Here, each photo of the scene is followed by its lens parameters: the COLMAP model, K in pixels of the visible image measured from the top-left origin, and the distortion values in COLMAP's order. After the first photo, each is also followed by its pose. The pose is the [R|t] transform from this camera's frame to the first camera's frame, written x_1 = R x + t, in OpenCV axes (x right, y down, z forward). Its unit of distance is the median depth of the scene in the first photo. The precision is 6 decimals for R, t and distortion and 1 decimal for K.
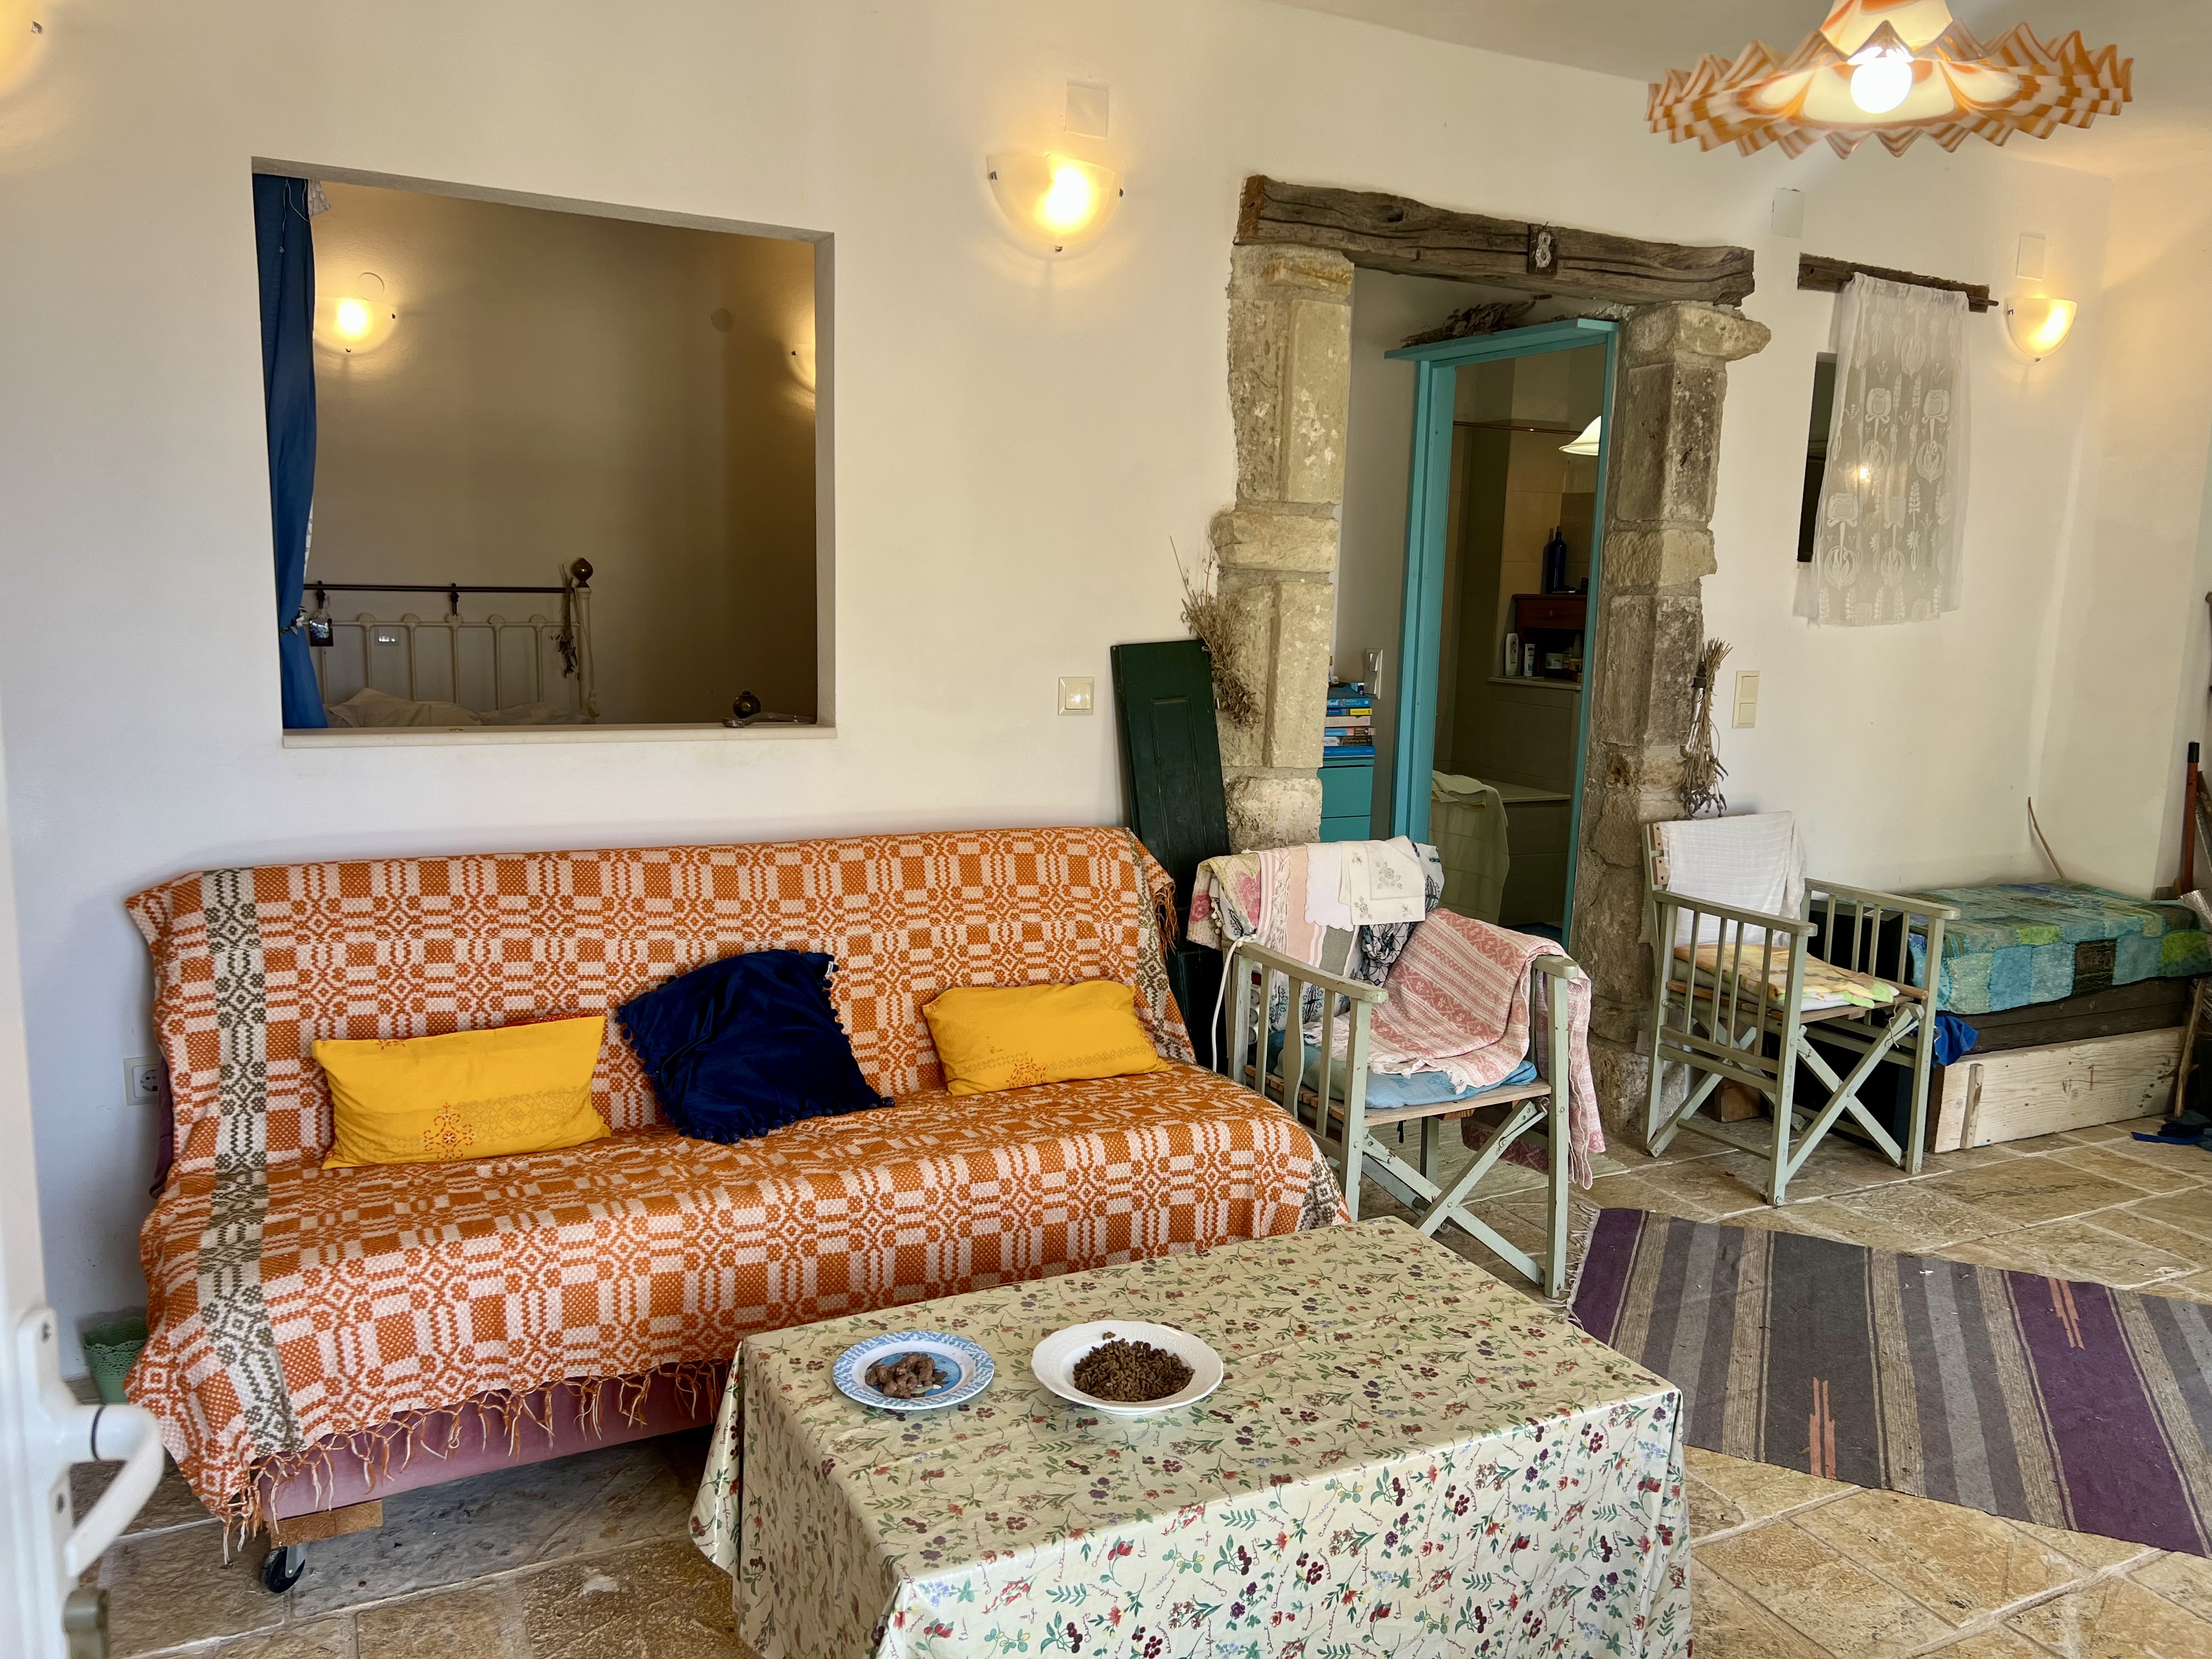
lens RADIAL K [[1661.6, 0, 1102.9], [0, 1661.6, 832.0], [0, 0, 1]] dist [0.030199, -0.019421]
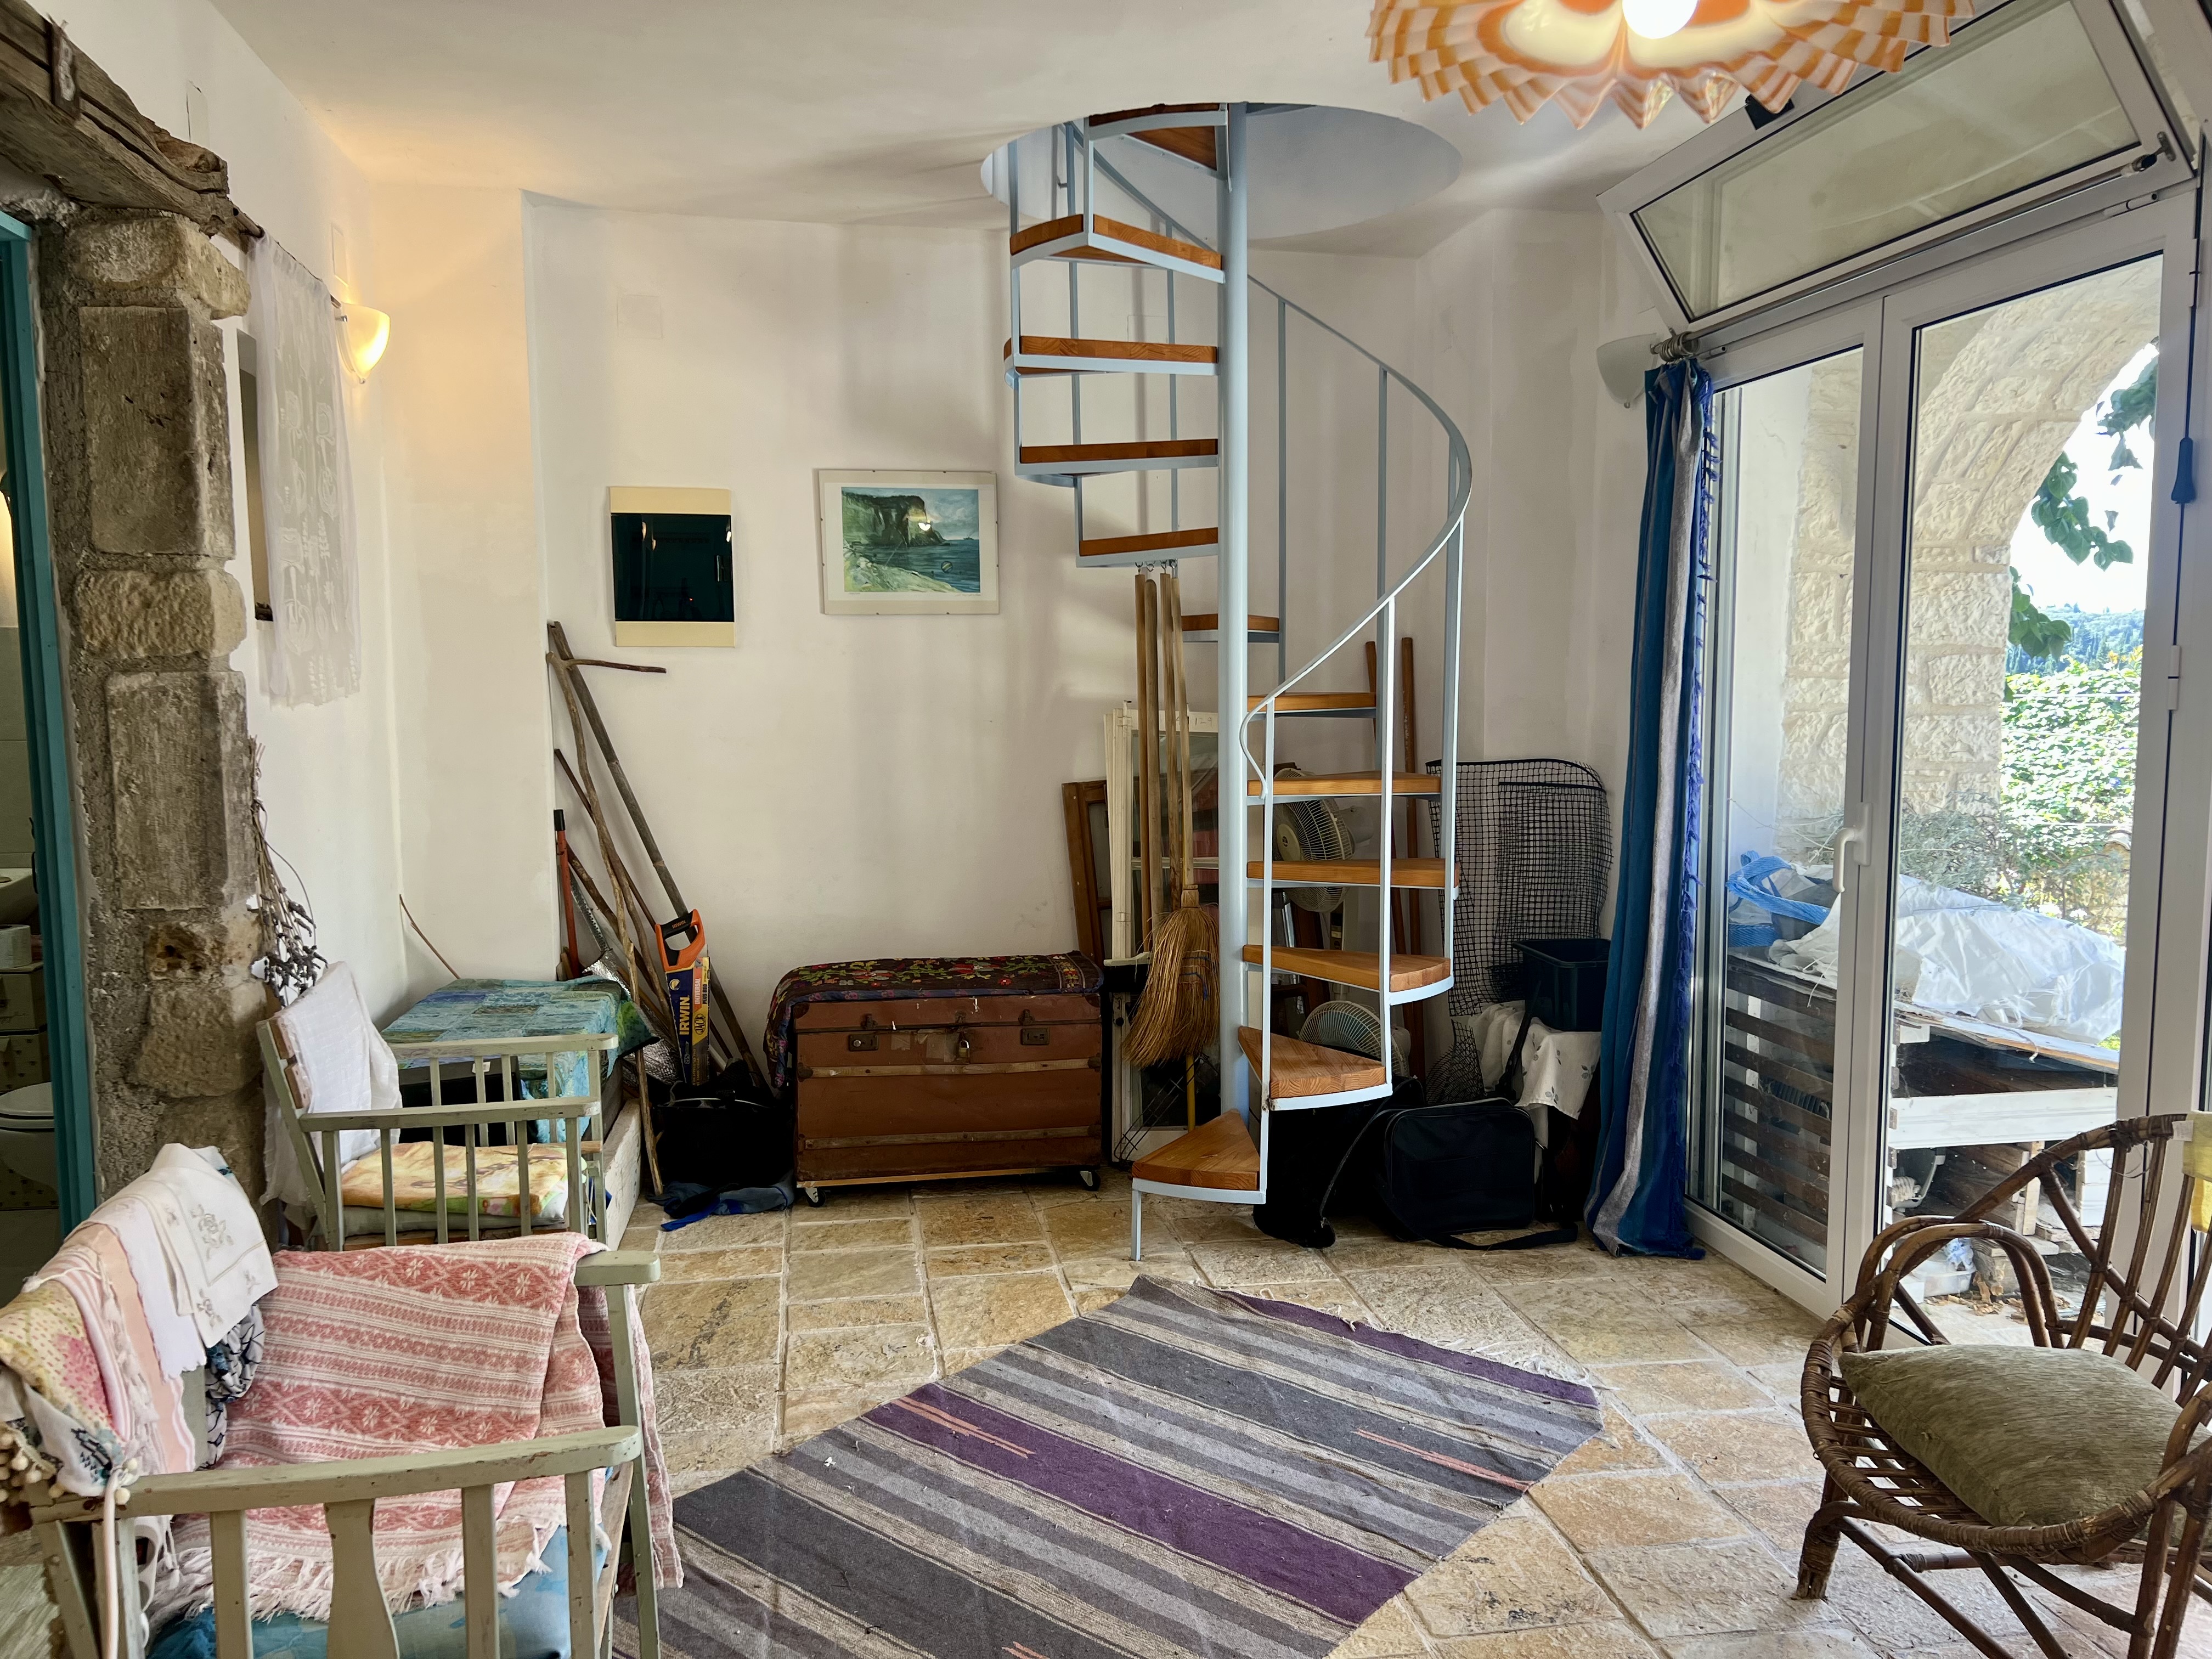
lens RADIAL K [[1661.6, 0, 1101.1], [0, 1661.6, 835.1], [0, 0, 1]] dist [0.030199, -0.019421]
pose [[0.289942, -0.123358, 0.949061, -0.184411], [0.162768, 0.983567, 0.078117, -0.073110], [-0.943102, 0.131827, 0.305256, 0.480783]]
